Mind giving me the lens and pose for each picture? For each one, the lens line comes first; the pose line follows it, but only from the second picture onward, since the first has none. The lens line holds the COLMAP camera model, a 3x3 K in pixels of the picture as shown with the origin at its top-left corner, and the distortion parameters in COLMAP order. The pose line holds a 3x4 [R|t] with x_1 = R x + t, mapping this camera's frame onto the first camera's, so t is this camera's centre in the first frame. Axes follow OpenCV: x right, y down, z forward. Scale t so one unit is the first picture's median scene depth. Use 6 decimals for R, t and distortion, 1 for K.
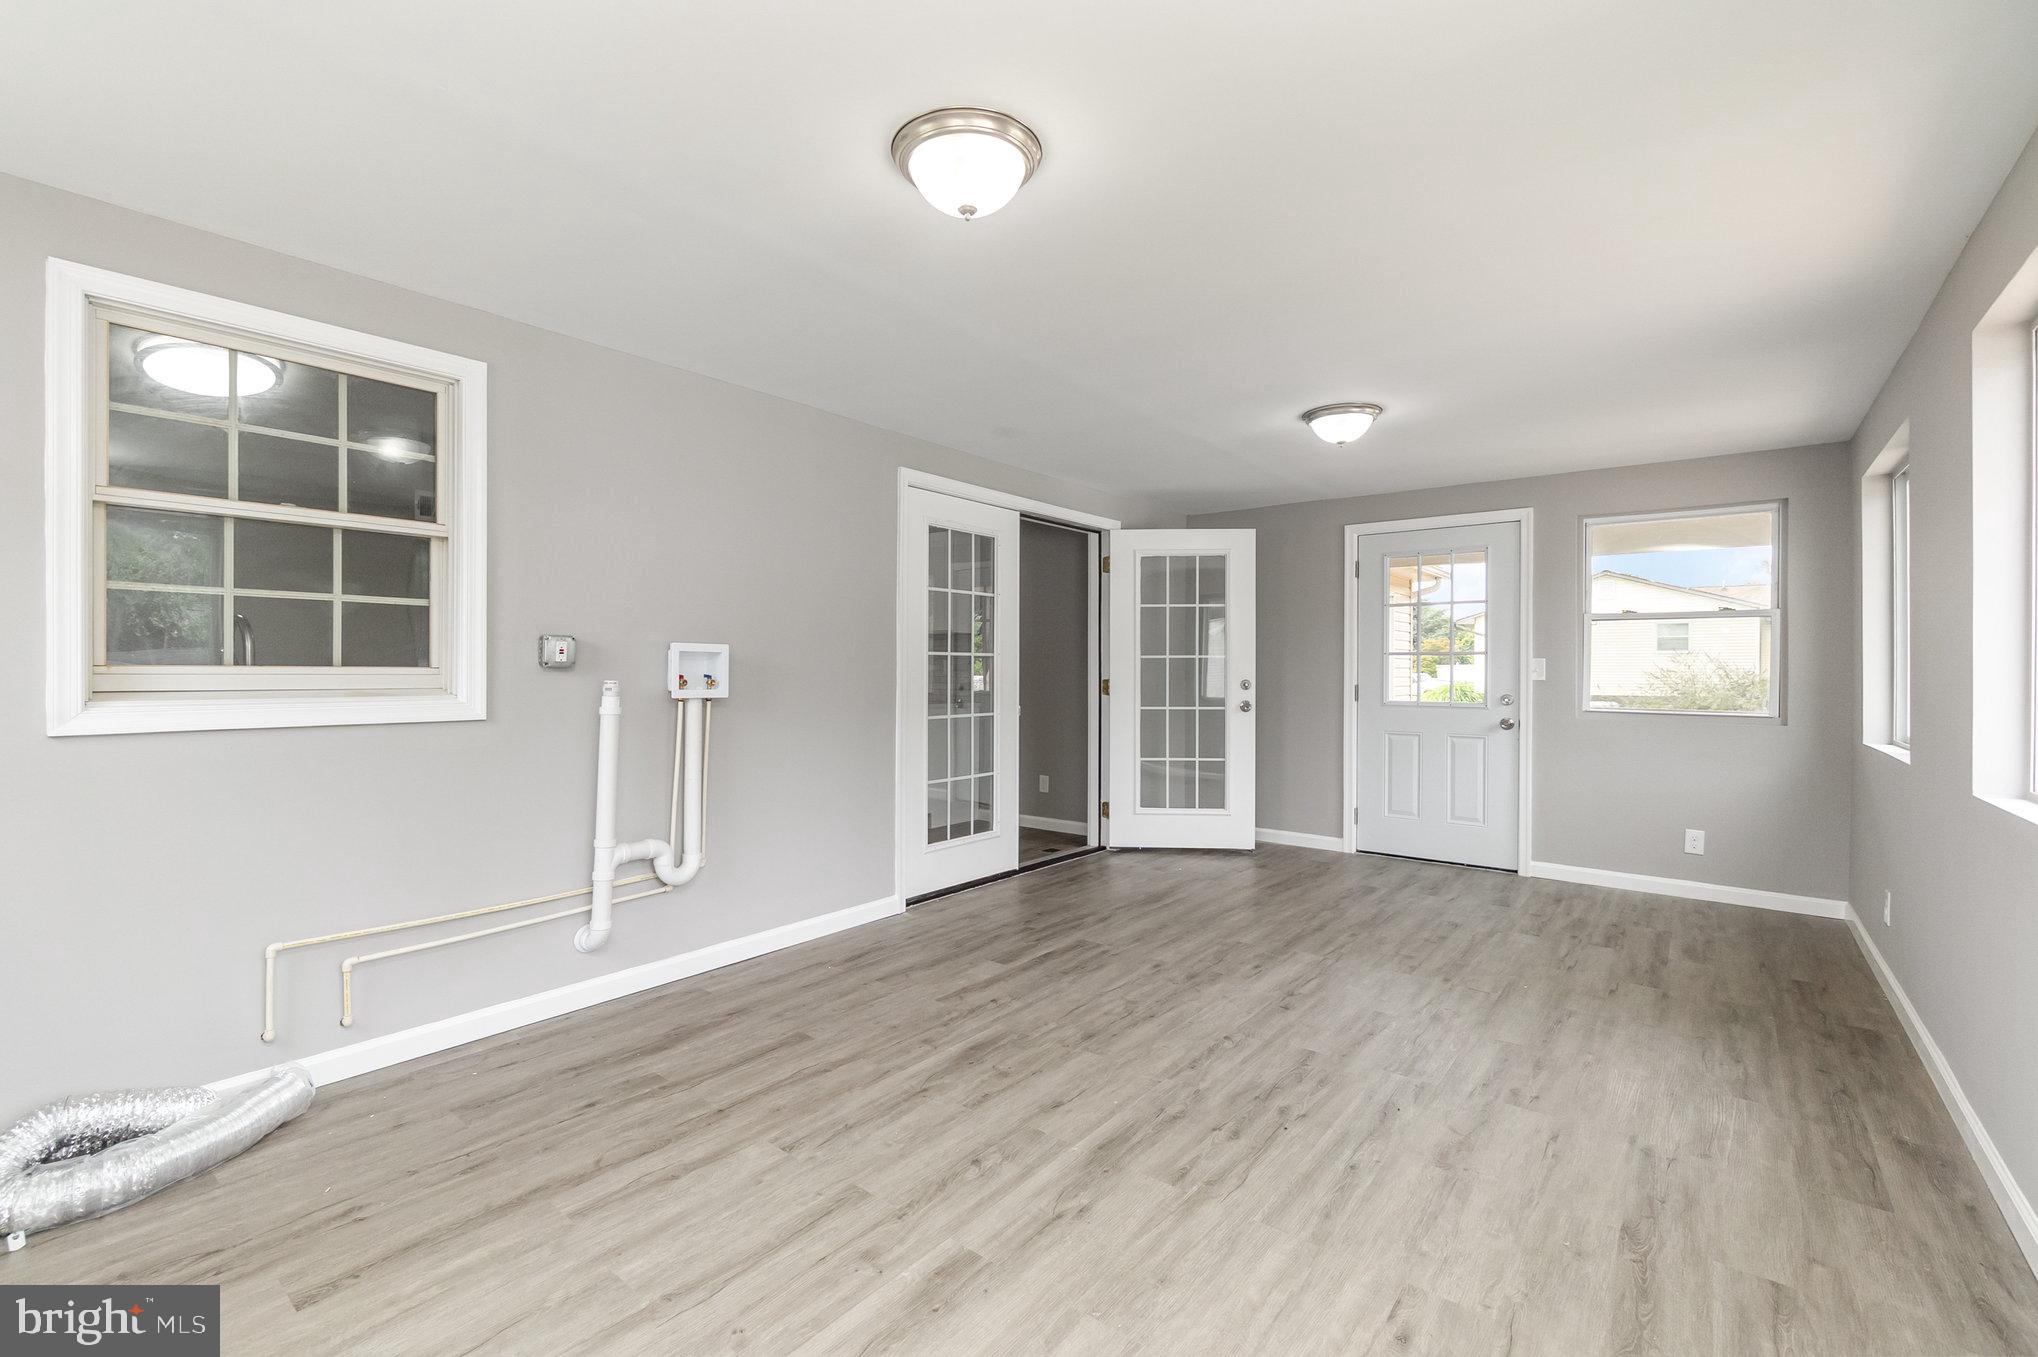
lens RADIAL K [[884.4, 0, 1002.7], [0, 884.4, 672.0], [0, 0, 1]] dist [-0.003161, -0.000355]
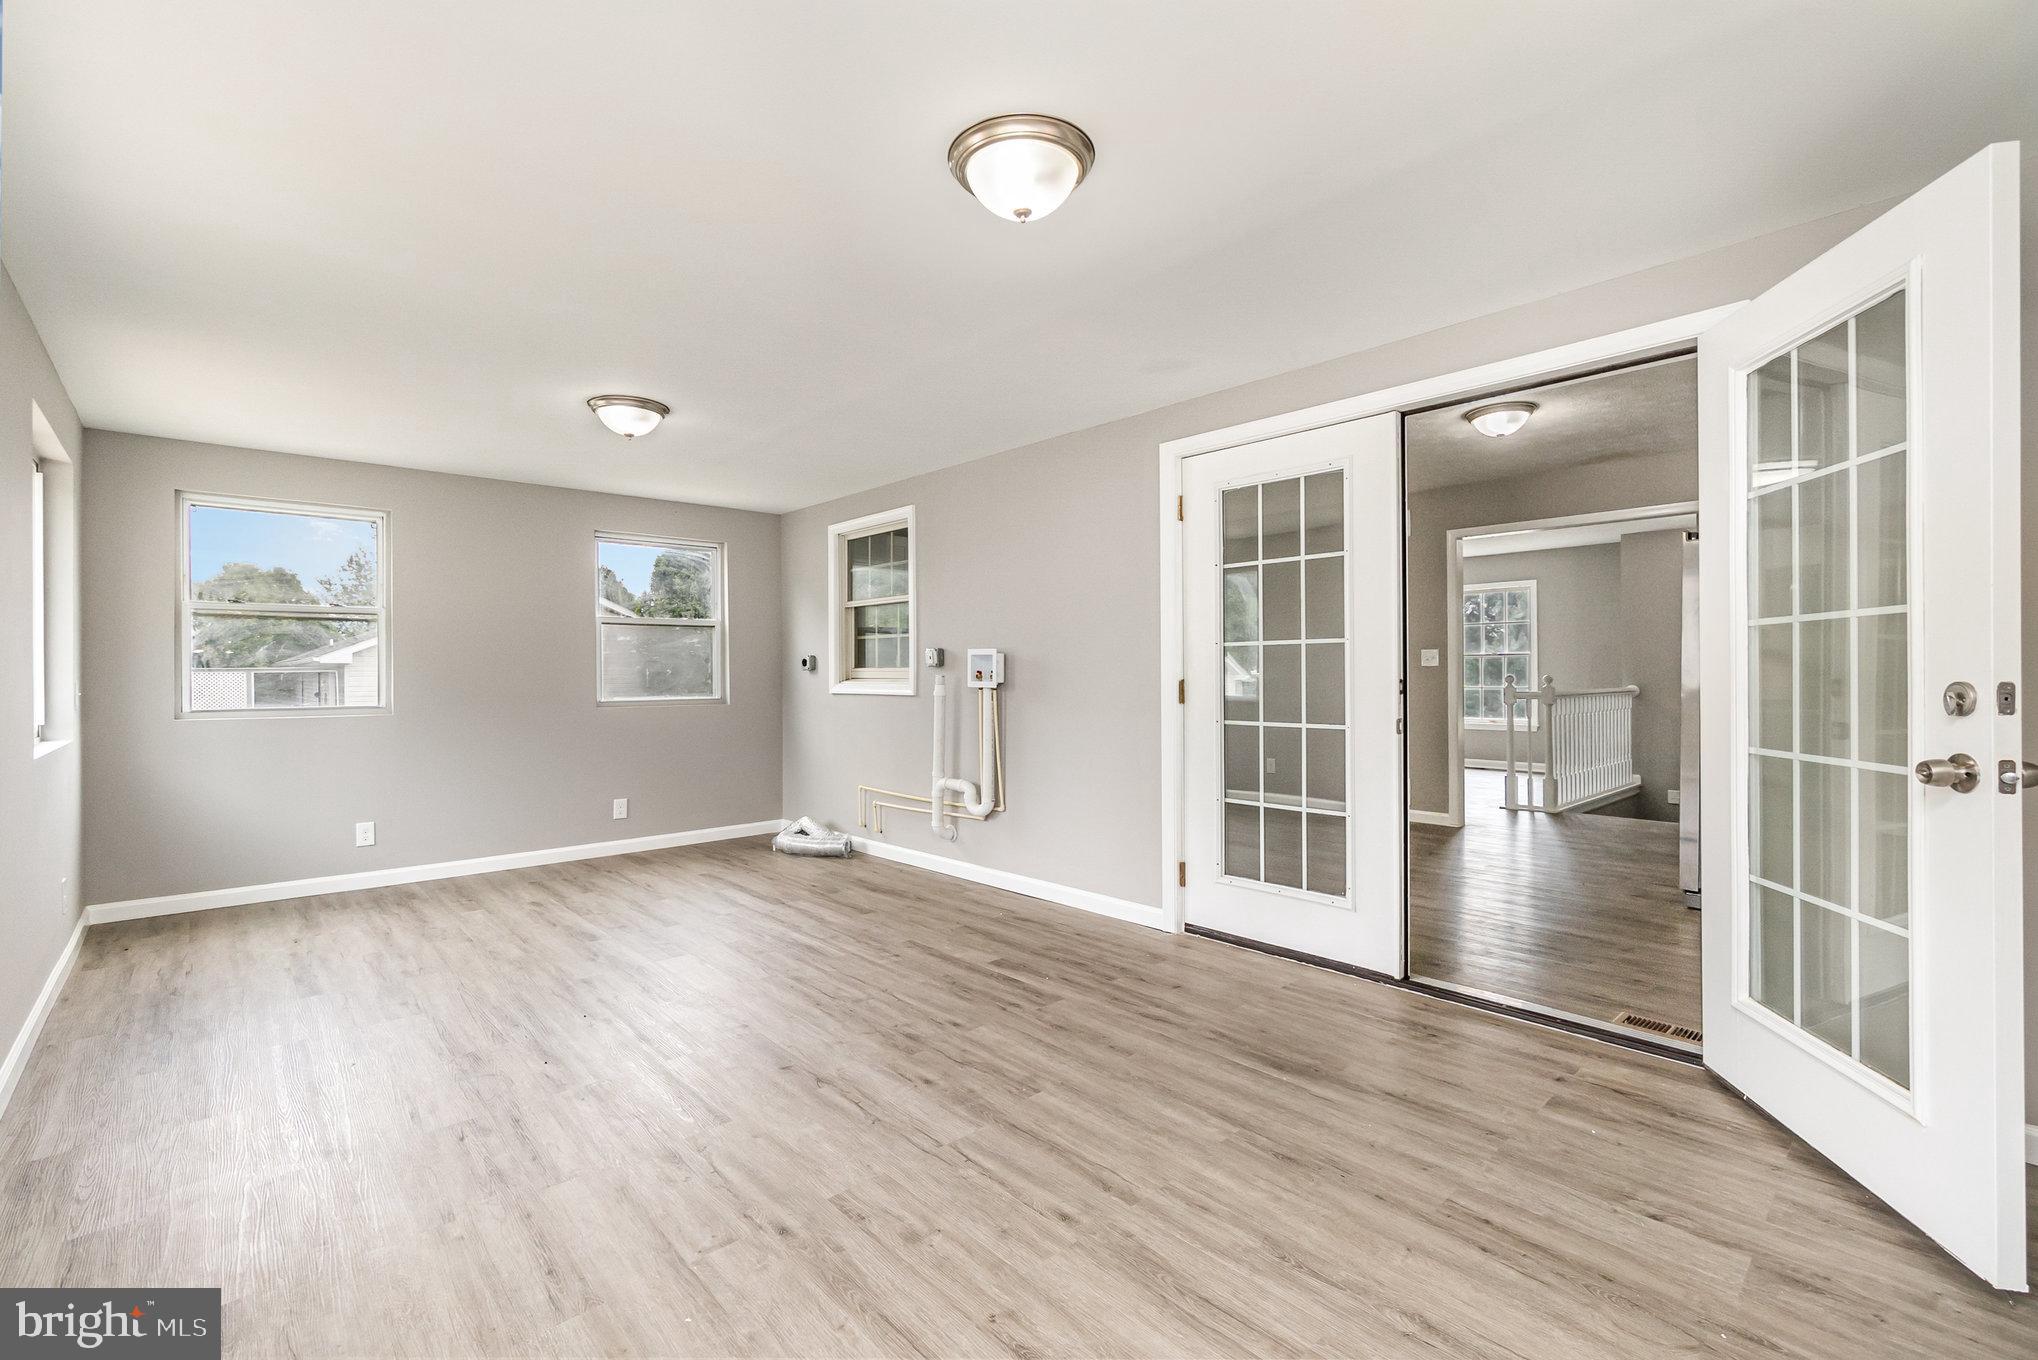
lens RADIAL K [[884.4, 0, 1002.7], [0, 884.4, 673.5], [0, 0, 1]] dist [-0.003161, -0.000355]
pose [[-0.158002, -0.002243, -0.987436, 0.954656], [0.002229, 0.999994, -0.002628, 0.009470], [0.987436, -0.002617, -0.157996, 1.146007]]
